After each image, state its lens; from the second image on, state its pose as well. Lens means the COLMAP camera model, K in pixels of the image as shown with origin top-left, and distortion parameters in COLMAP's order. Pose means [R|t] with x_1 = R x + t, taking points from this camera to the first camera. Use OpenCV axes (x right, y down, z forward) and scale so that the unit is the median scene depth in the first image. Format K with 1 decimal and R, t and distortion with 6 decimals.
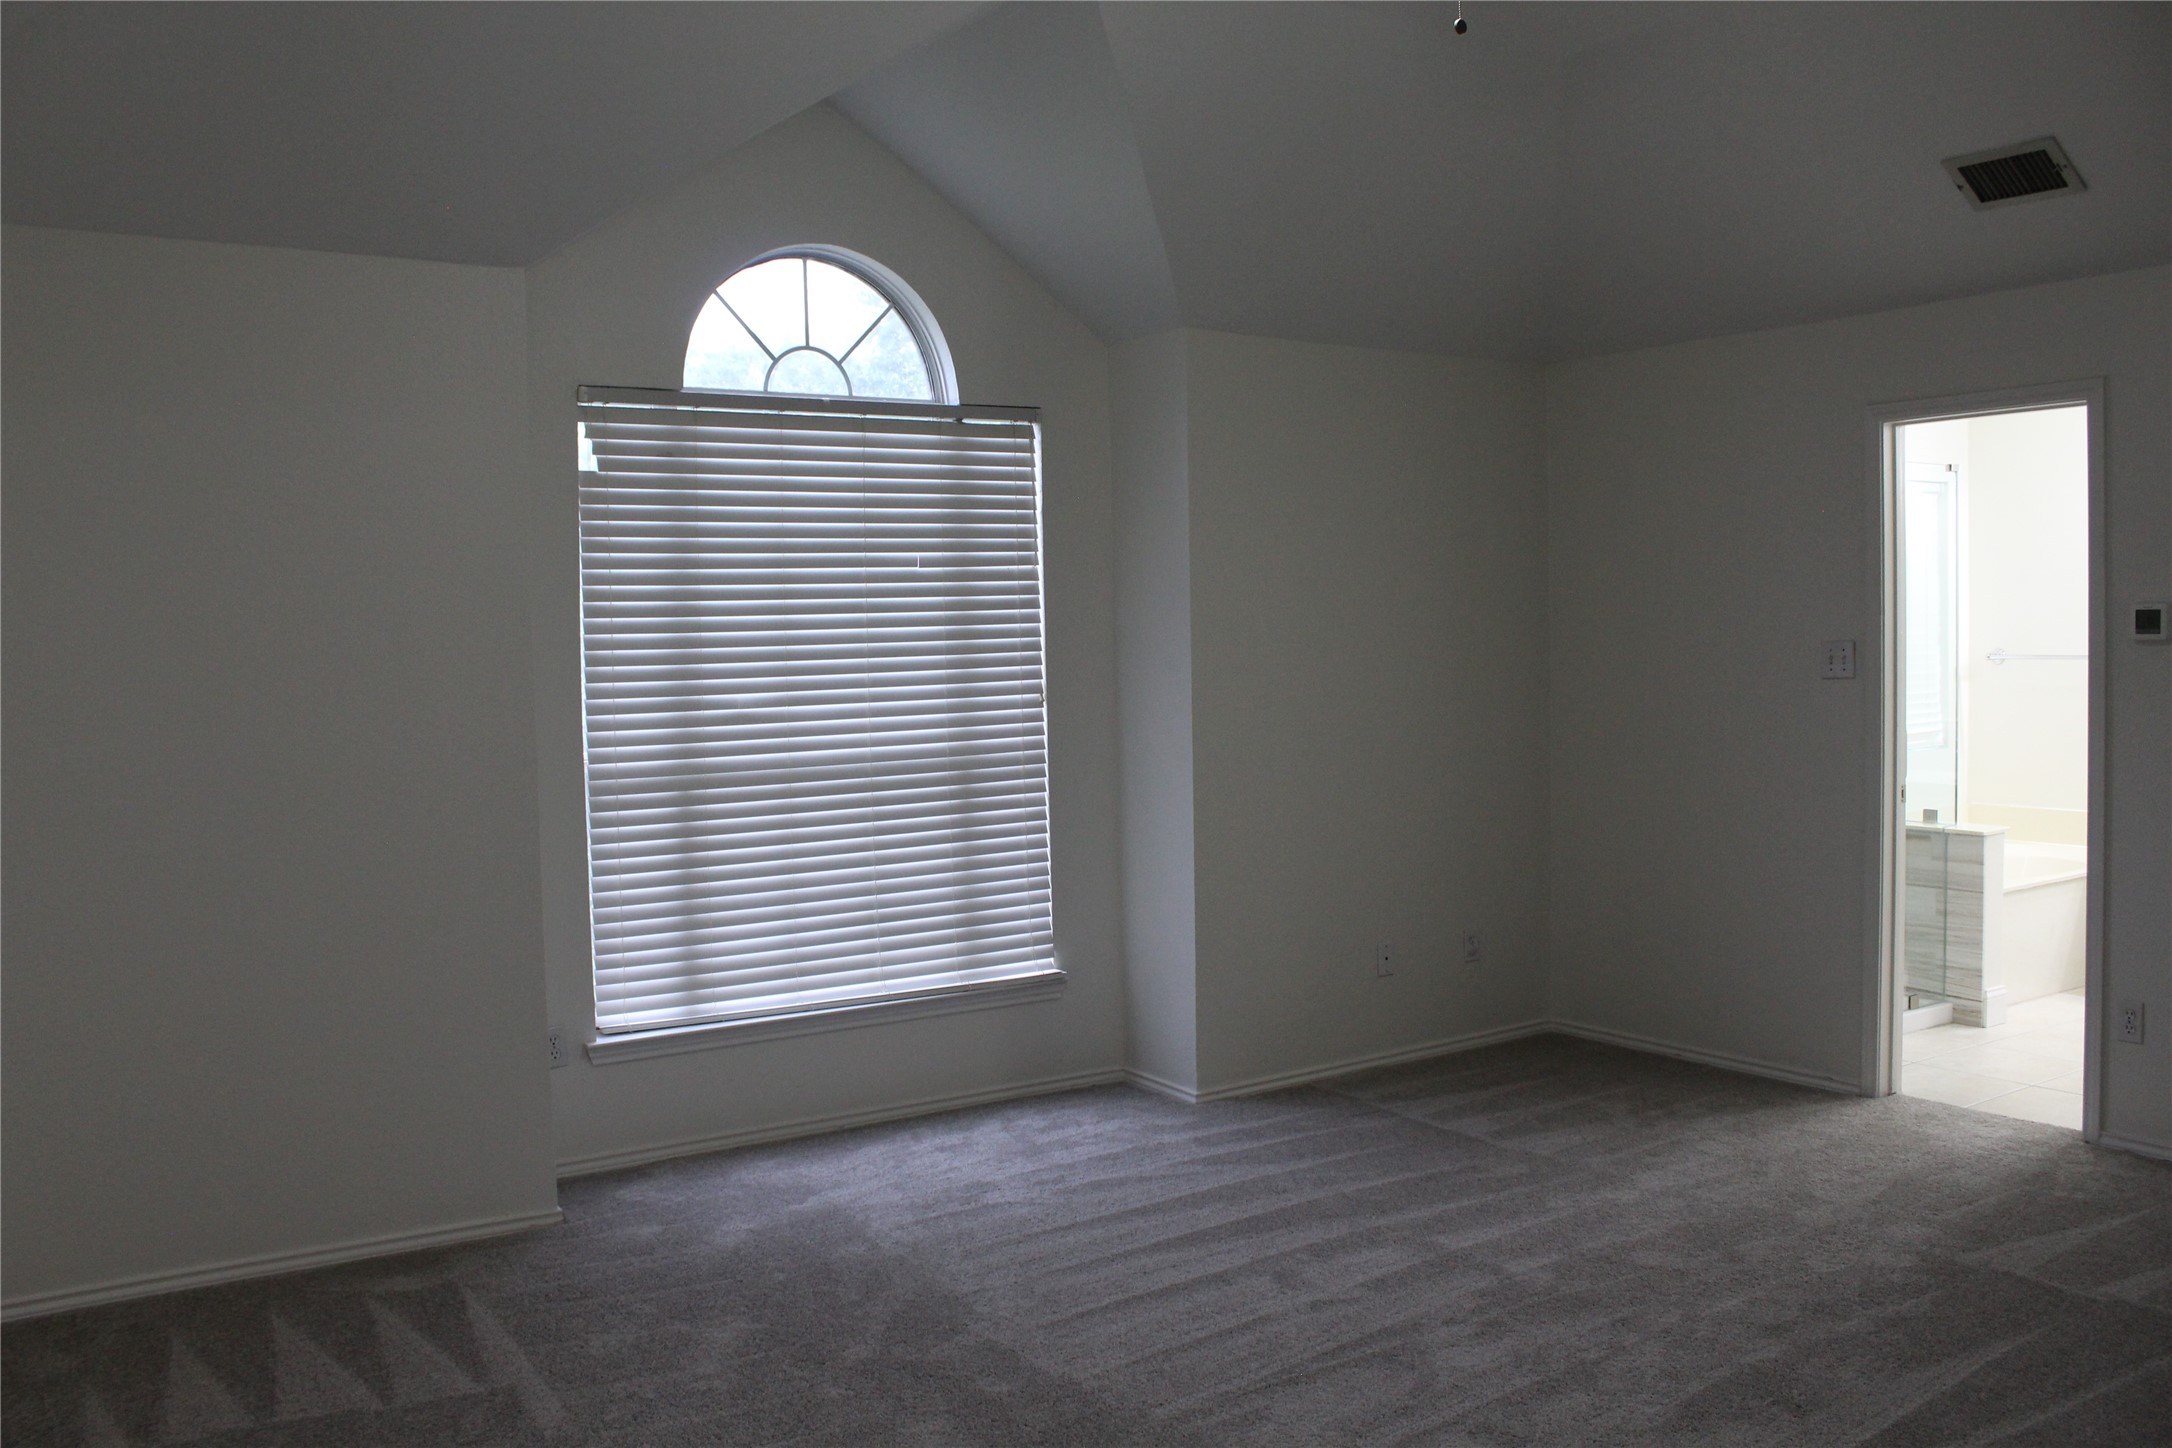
lens RADIAL K [[1813.4, 0, 1083.0], [0, 1813.4, 721.1], [0, 0, 1]] dist [-0.143956, 0.094916]
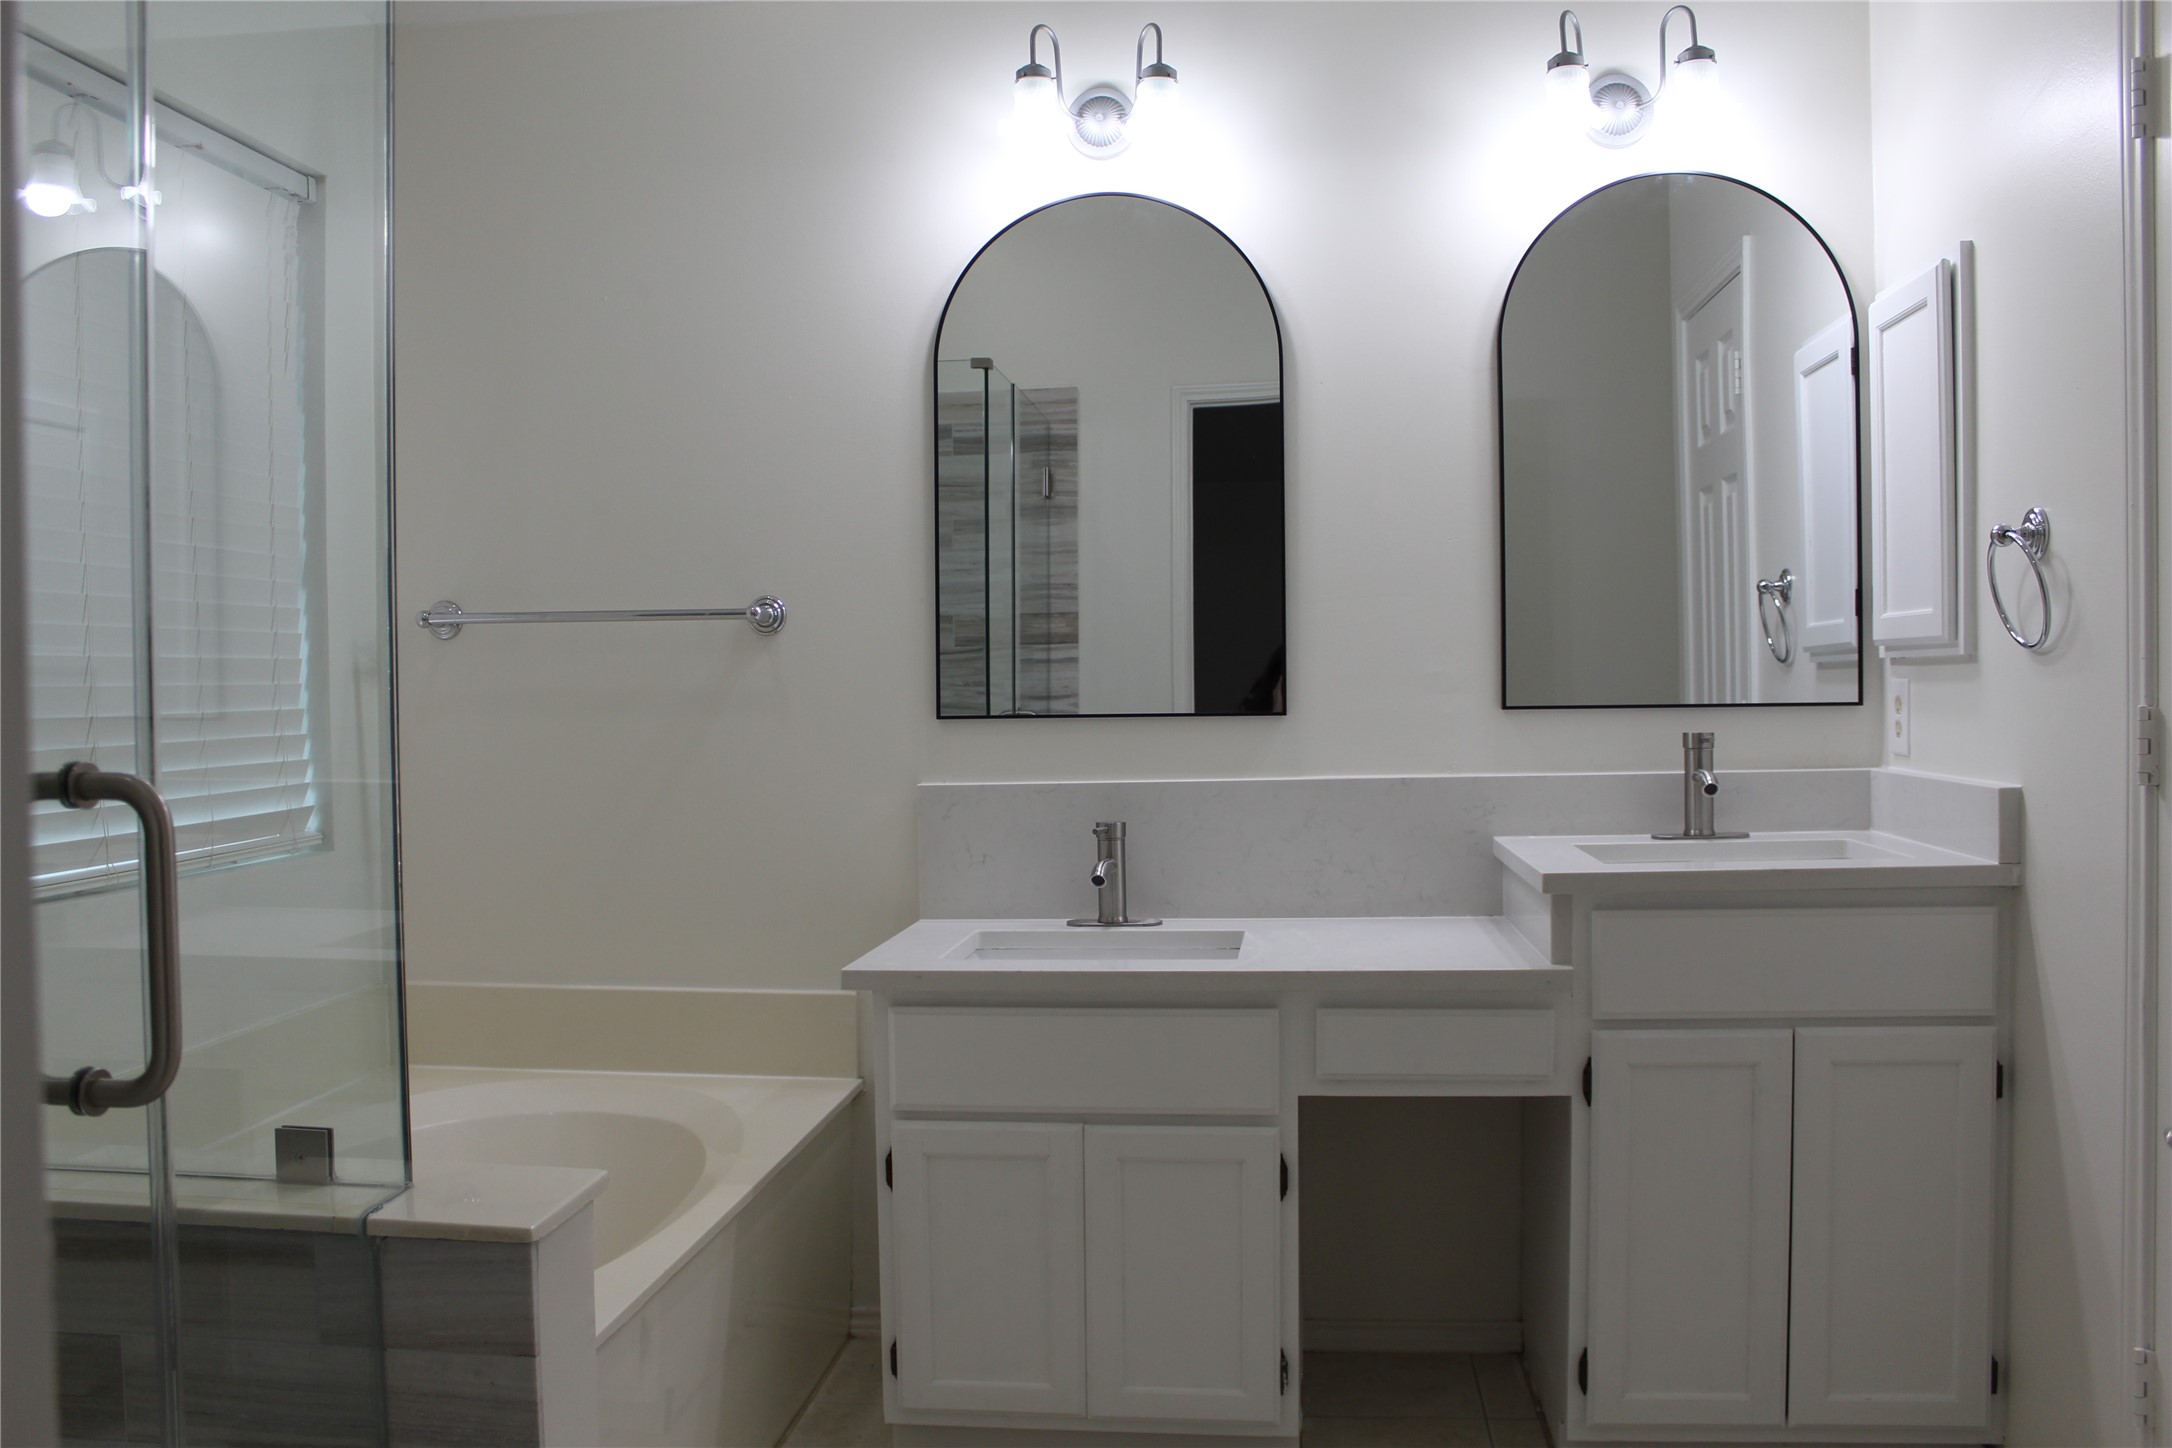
lens RADIAL K [[1813.4, 0, 1082.1], [0, 1813.4, 718.2], [0, 0, 1]] dist [-0.143956, 0.094916]
pose [[0.643960, -0.007745, 0.765020, 0.368506], [0.042008, 0.998798, -0.025249, 0.003374], [-0.763905, 0.048396, 0.643512, 0.765954]]
